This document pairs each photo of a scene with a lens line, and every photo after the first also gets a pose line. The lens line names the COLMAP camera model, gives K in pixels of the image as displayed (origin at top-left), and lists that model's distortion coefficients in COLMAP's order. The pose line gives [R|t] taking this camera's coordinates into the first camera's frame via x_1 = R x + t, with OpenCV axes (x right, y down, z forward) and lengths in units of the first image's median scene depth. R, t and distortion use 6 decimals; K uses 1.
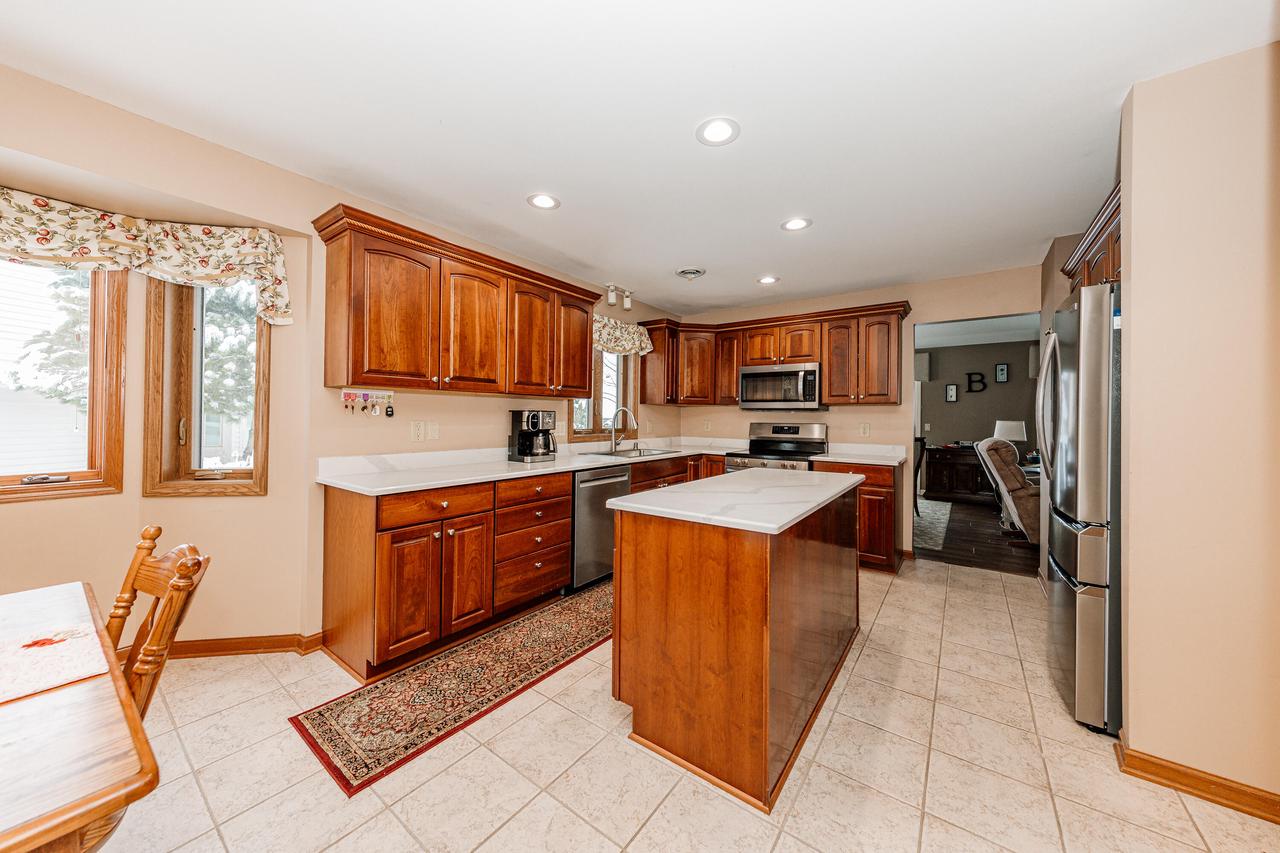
lens RADIAL K [[438.5, 0, 637.6], [0, 438.5, 415.2], [0, 0, 1]] dist [0.000939, 0.000011]
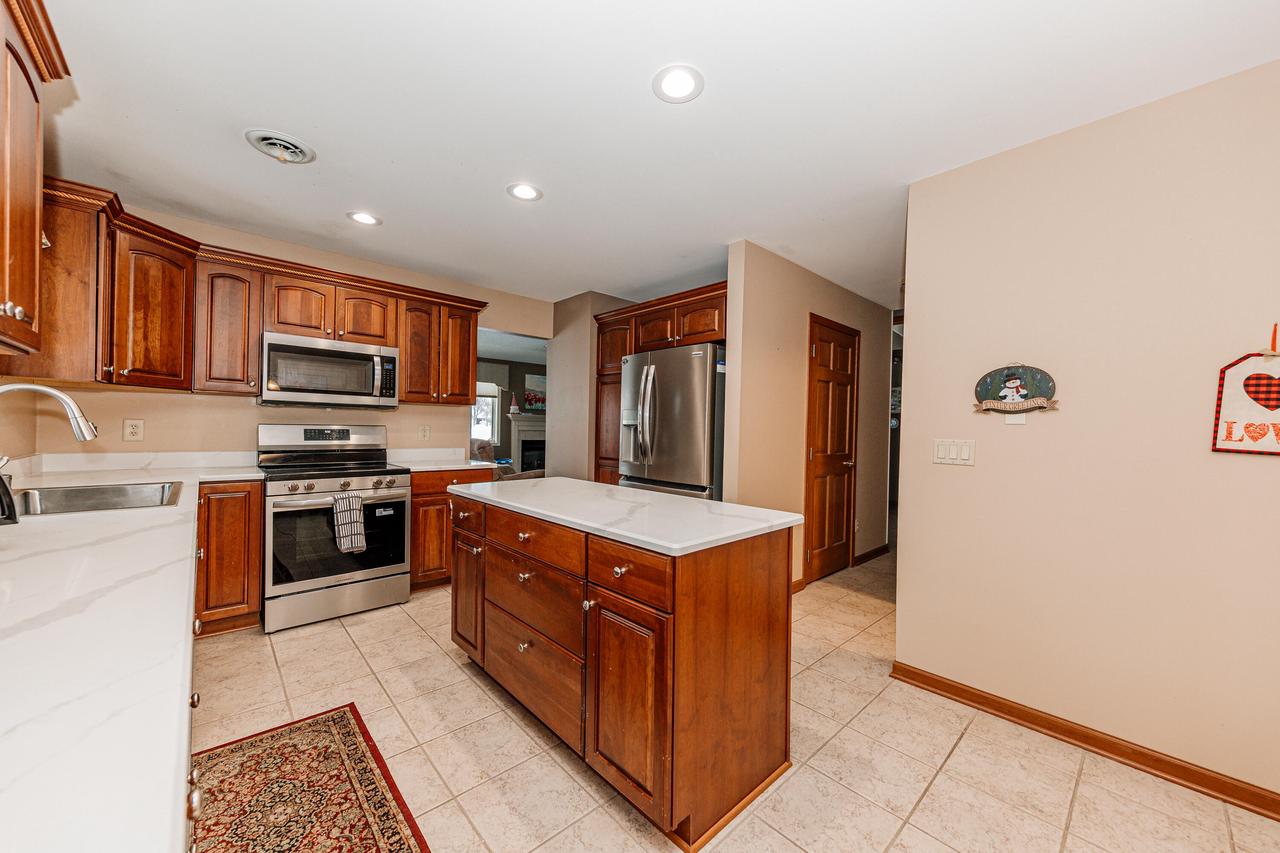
lens RADIAL K [[469.7, 0, 640.0], [0, 469.7, 426.5], [0, 0, 1]] dist [0.001062, 0.000010]
pose [[0.183519, -0.005449, 0.983001, -0.595032], [-0.022026, 0.999711, 0.009653, 0.005816], [-0.982769, -0.023423, 0.183346, 0.709861]]
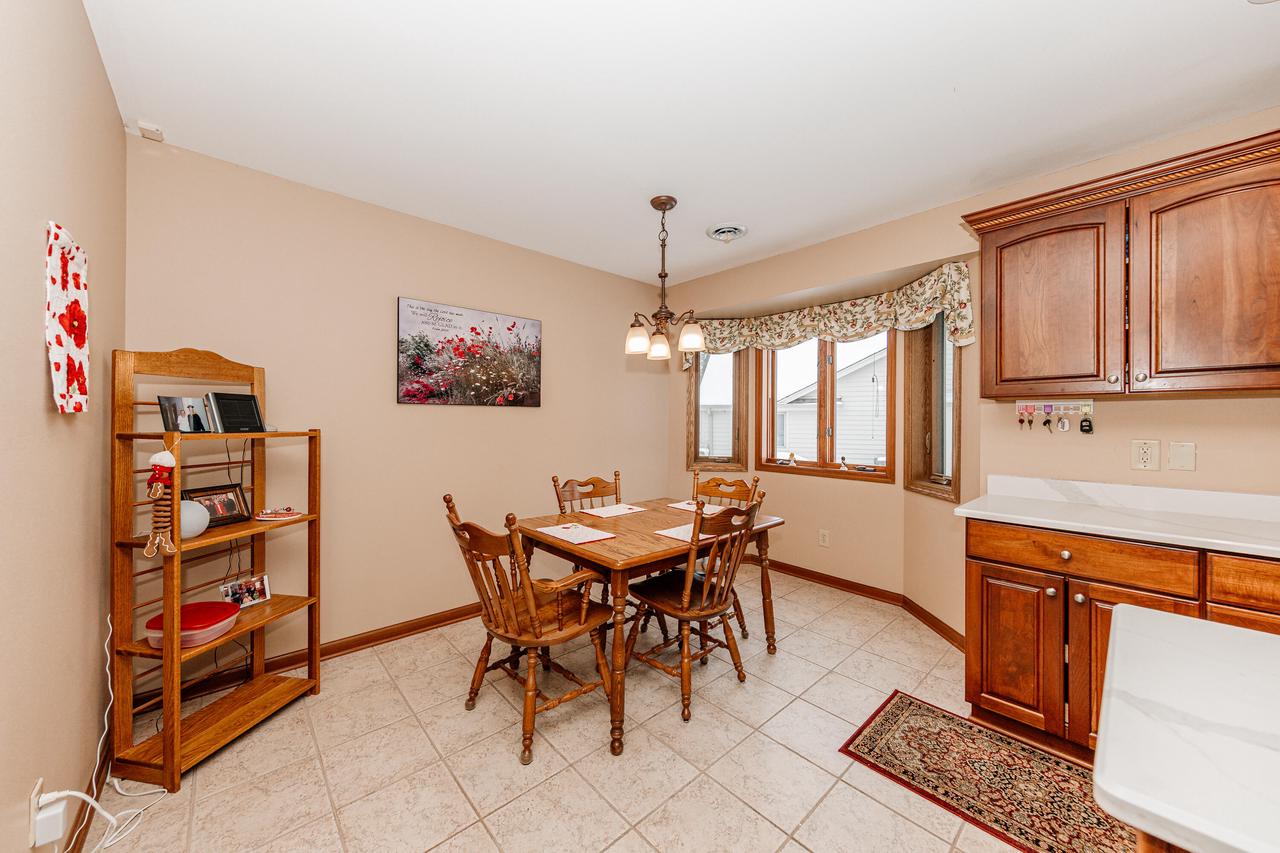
lens RADIAL K [[449.5, 0, 635.2], [0, 449.5, 422.4], [0, 0, 1]] dist [0.001727, -0.000157]
pose [[-0.195238, -0.012525, -0.980676, 0.406793], [-0.005598, 0.999916, -0.011656, -0.001714], [0.980740, 0.003215, -0.195292, 0.426539]]
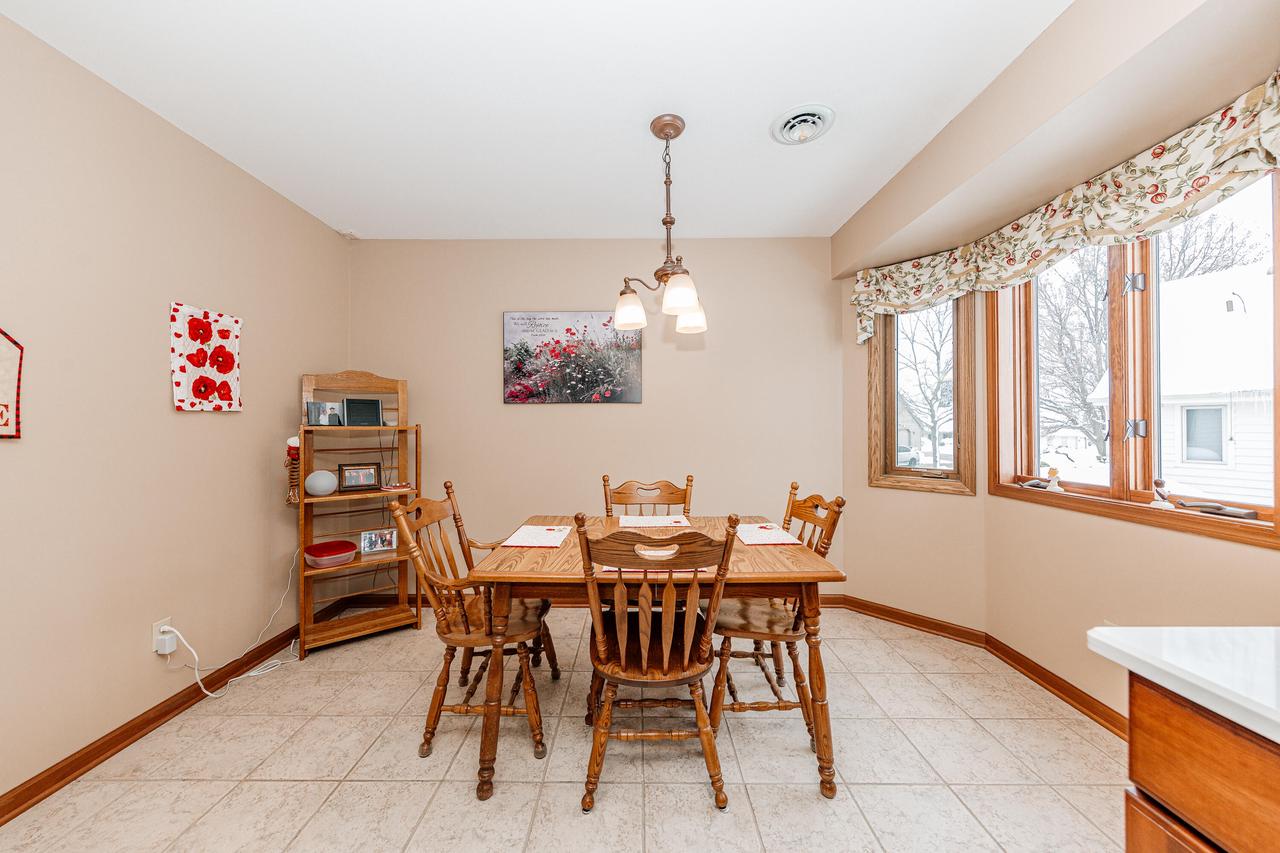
lens RADIAL K [[449.5, 0, 635.2], [0, 449.5, 422.4], [0, 0, 1]] dist [0.001727, -0.000157]
pose [[-0.805970, -0.017865, -0.591687, -0.110683], [-0.006220, 0.999745, -0.021713, 0.021314], [0.591924, -0.013819, -0.805876, 0.896357]]
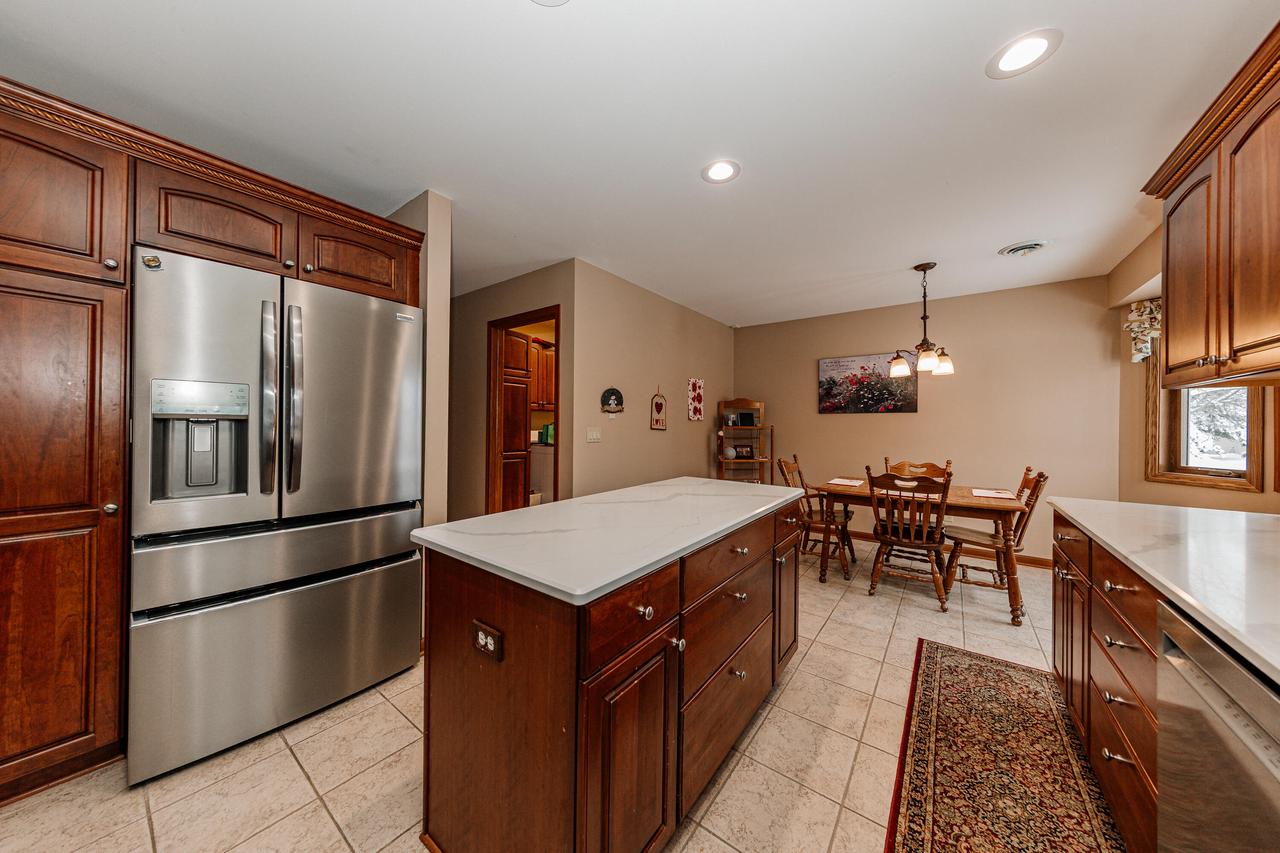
lens RADIAL K [[417.0, 0, 636.0], [0, 417.0, 423.0], [0, 0, 1]] dist [0.006464, -0.000095]
pose [[-0.999782, -0.019531, 0.007322, 0.307206], [-0.019570, 0.999794, -0.005406, 0.016113], [-0.007215, -0.005548, -0.999959, 1.676024]]
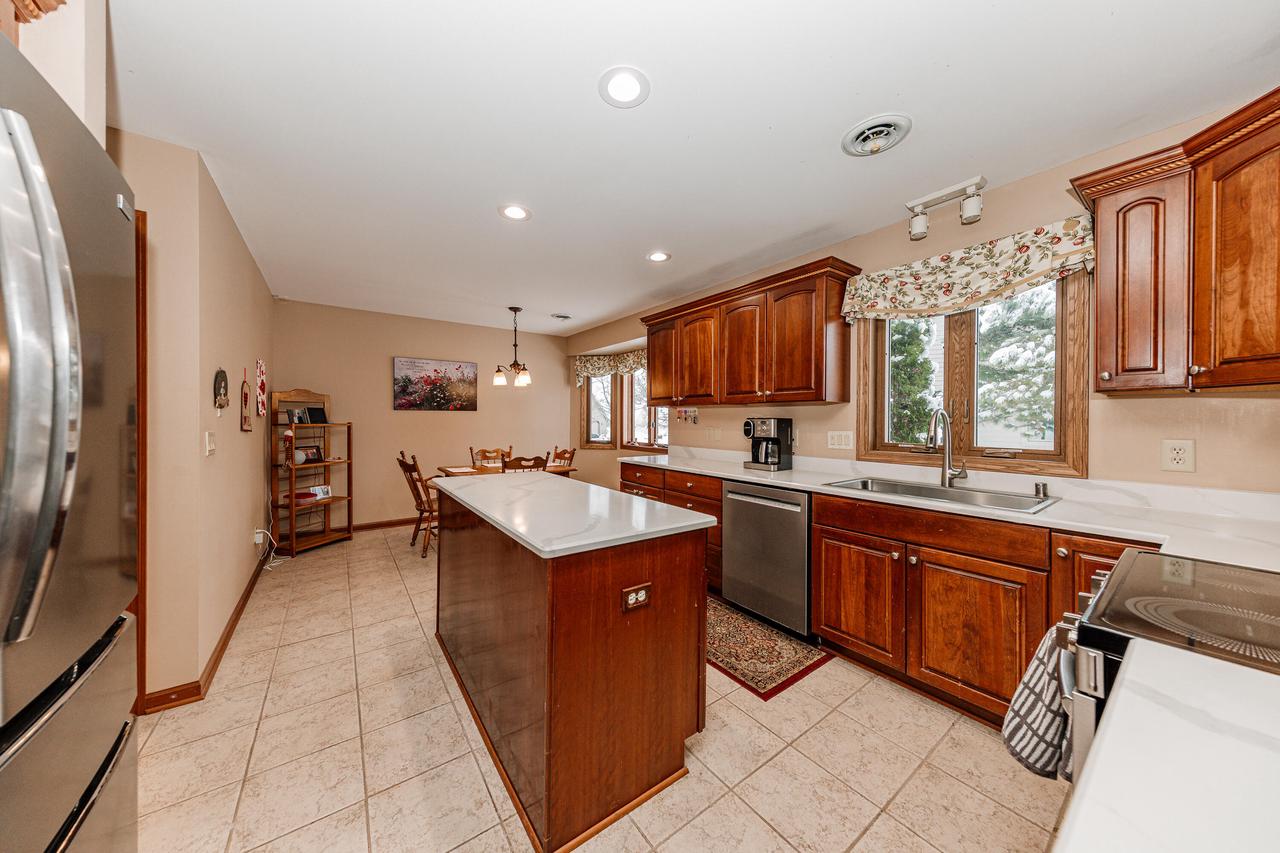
lens RADIAL K [[409.4, 0, 635.9], [0, 409.4, 422.4], [0, 0, 1]] dist [0.005450, -0.000031]
pose [[-0.295870, -0.006437, -0.955207, 1.025884], [-0.005341, 0.999973, -0.005084, 0.008001], [0.955213, 0.003598, -0.295896, 1.389048]]
